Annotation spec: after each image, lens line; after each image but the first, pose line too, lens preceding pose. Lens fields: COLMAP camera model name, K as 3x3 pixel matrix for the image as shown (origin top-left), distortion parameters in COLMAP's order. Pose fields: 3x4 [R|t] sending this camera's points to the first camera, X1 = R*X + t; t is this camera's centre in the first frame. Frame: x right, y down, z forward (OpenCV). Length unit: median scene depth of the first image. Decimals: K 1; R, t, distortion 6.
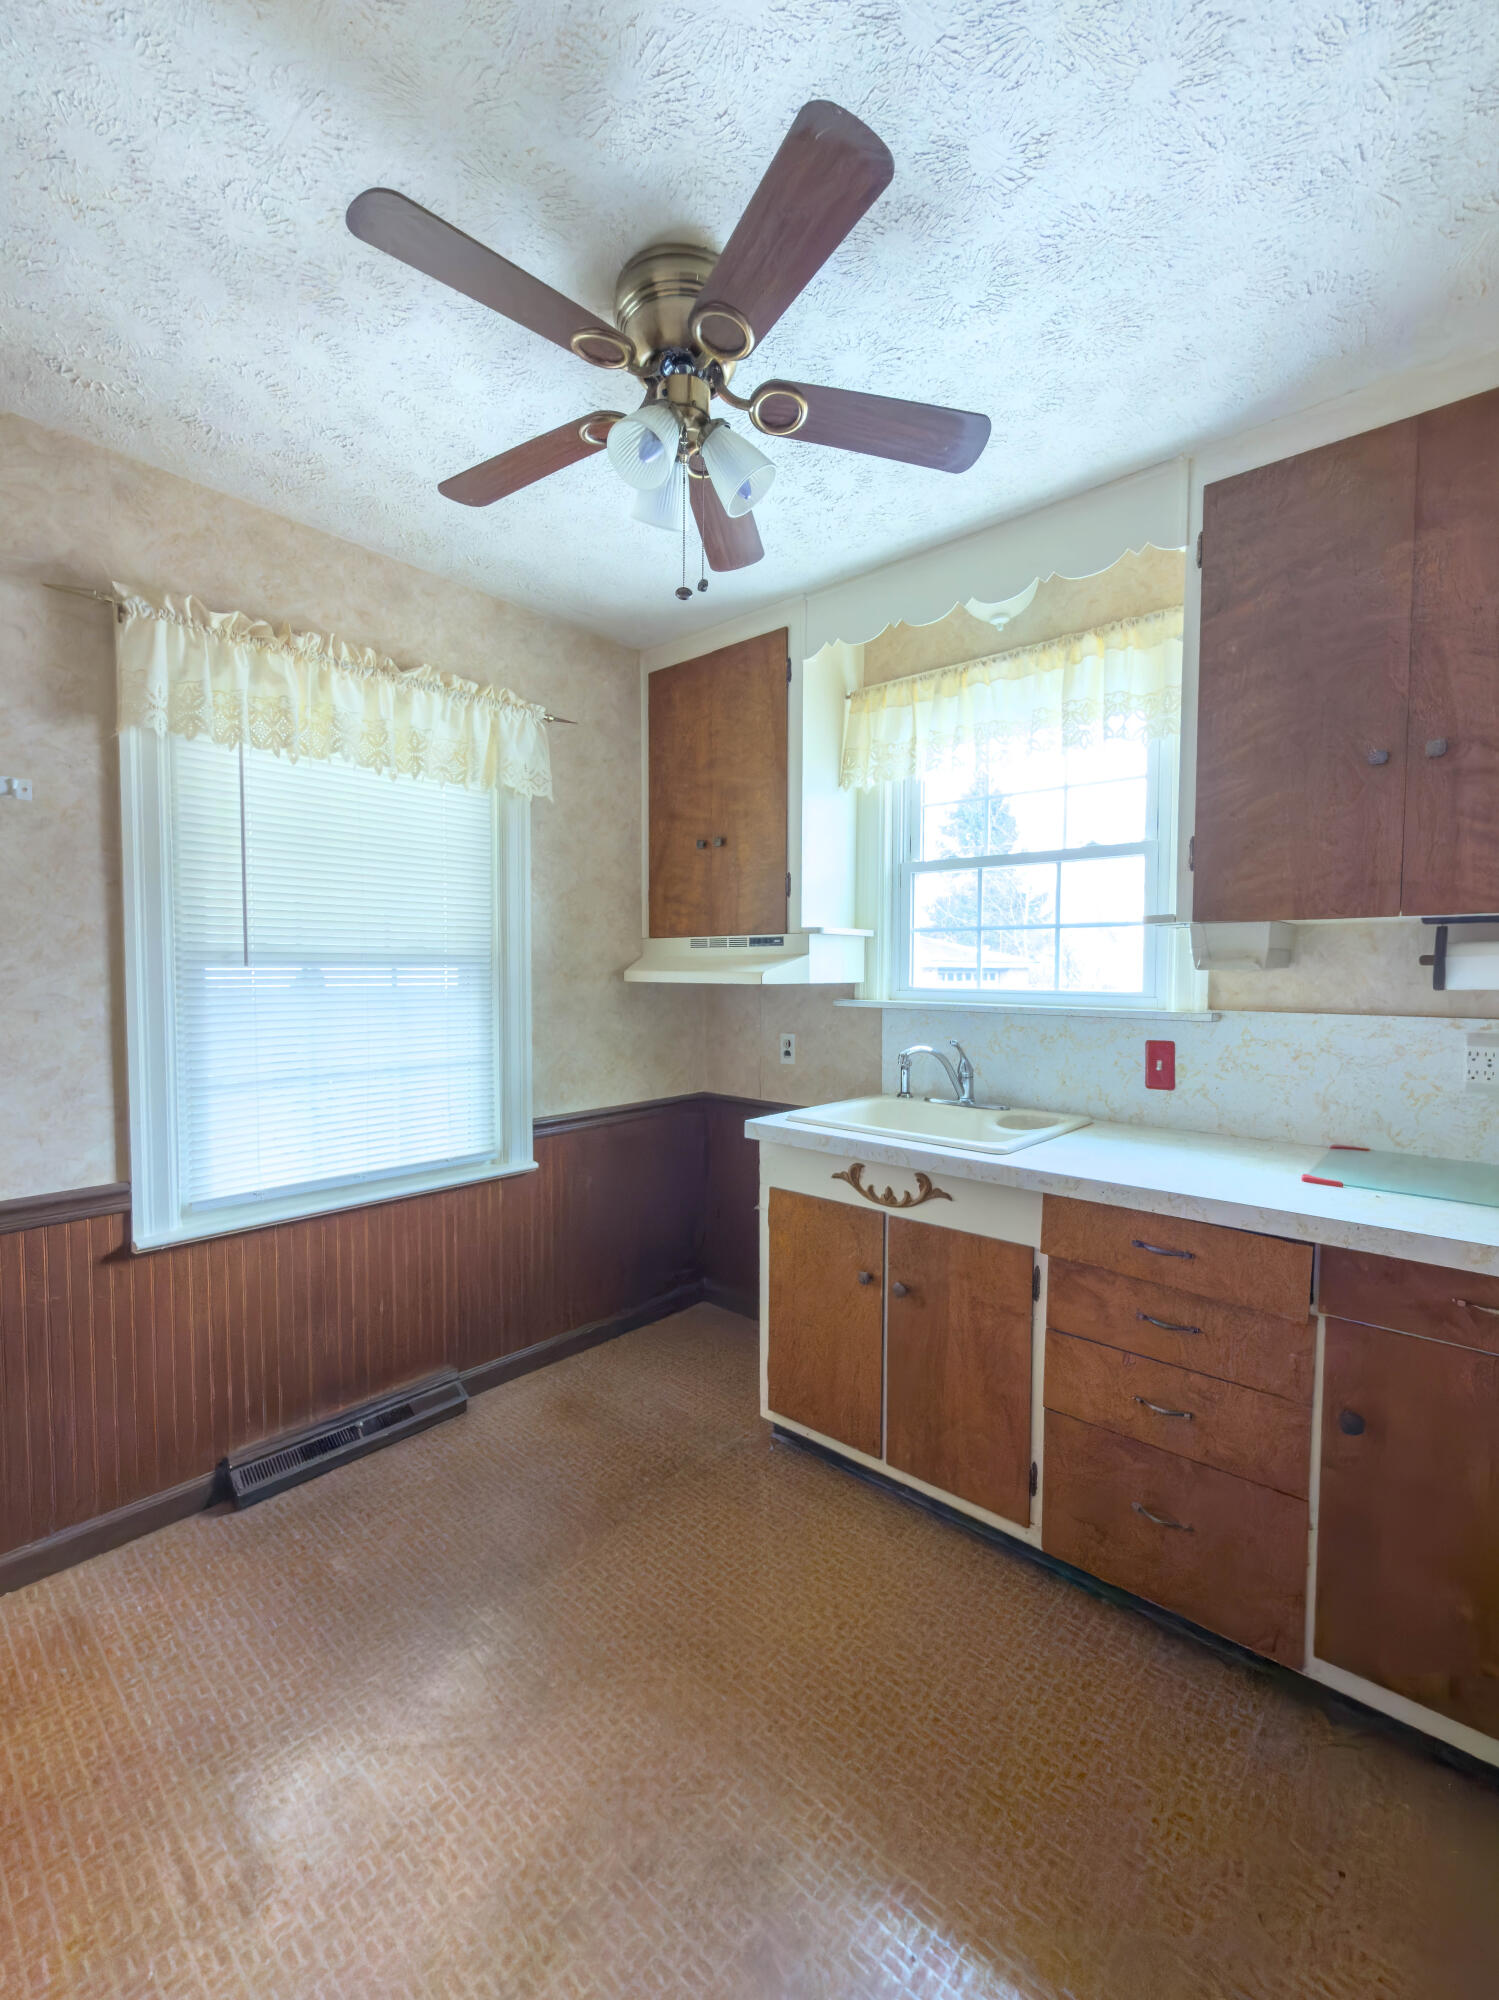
lens RADIAL K [[825.6, 0, 746.1], [0, 825.6, 1001.4], [0, 0, 1]] dist [0.000489, -0.000147]
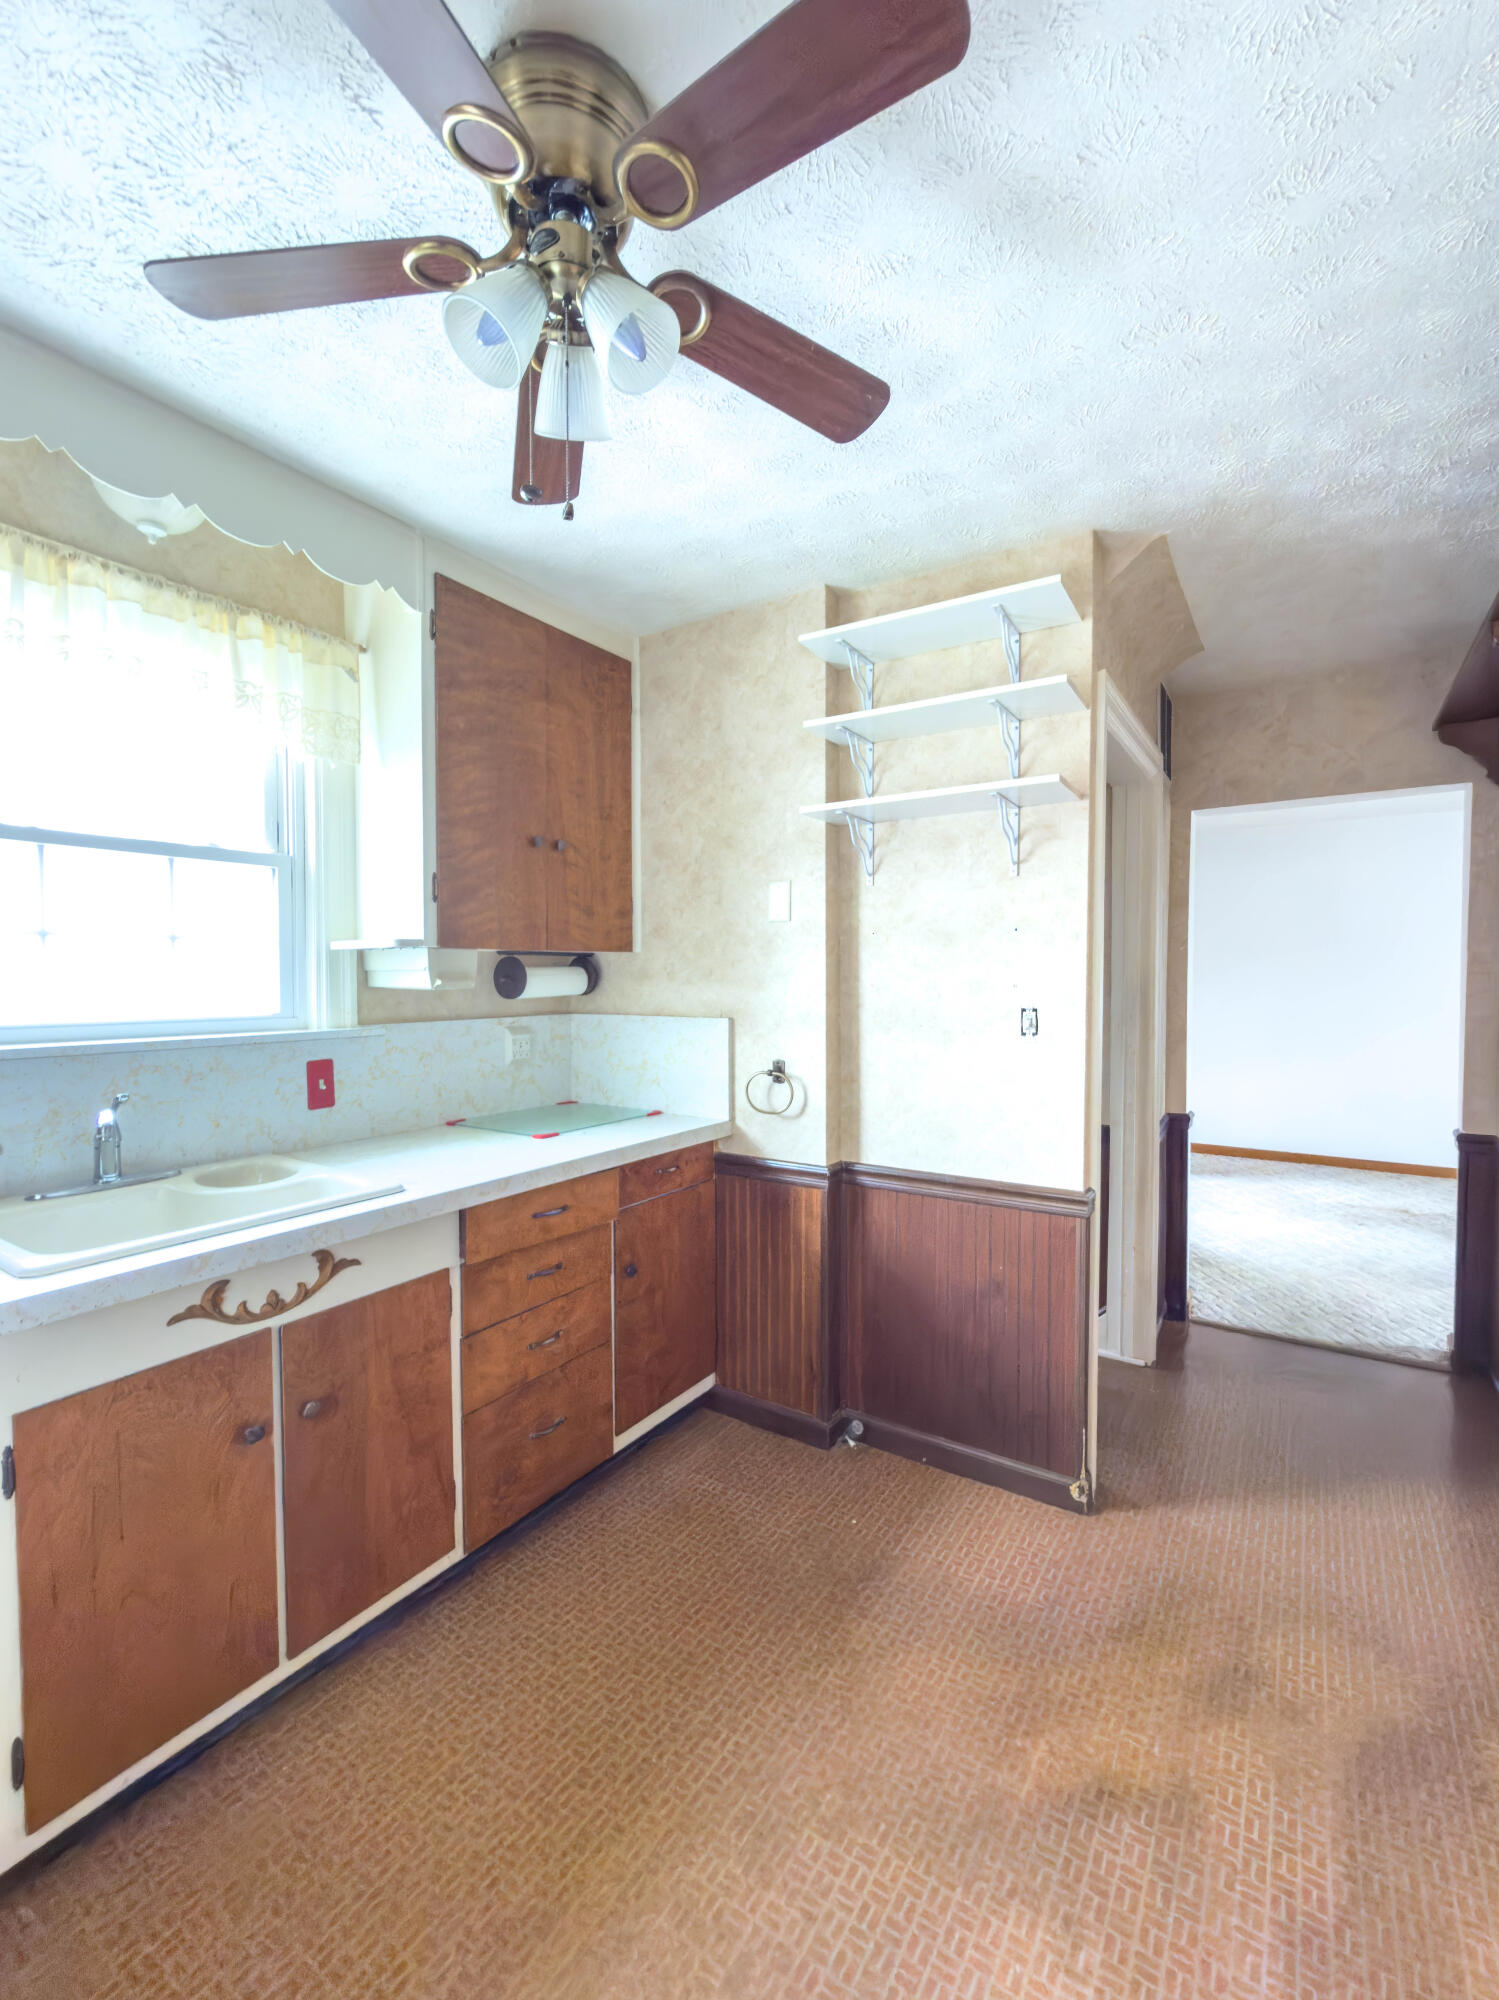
lens RADIAL K [[825.6, 0, 746.1], [0, 825.6, 1001.4], [0, 0, 1]] dist [0.000489, -0.000147]
pose [[-0.122399, -0.031813, 0.991971, -0.630462], [0.041492, 0.998448, 0.037140, -0.044483], [-0.991613, 0.045705, -0.120889, 0.690344]]
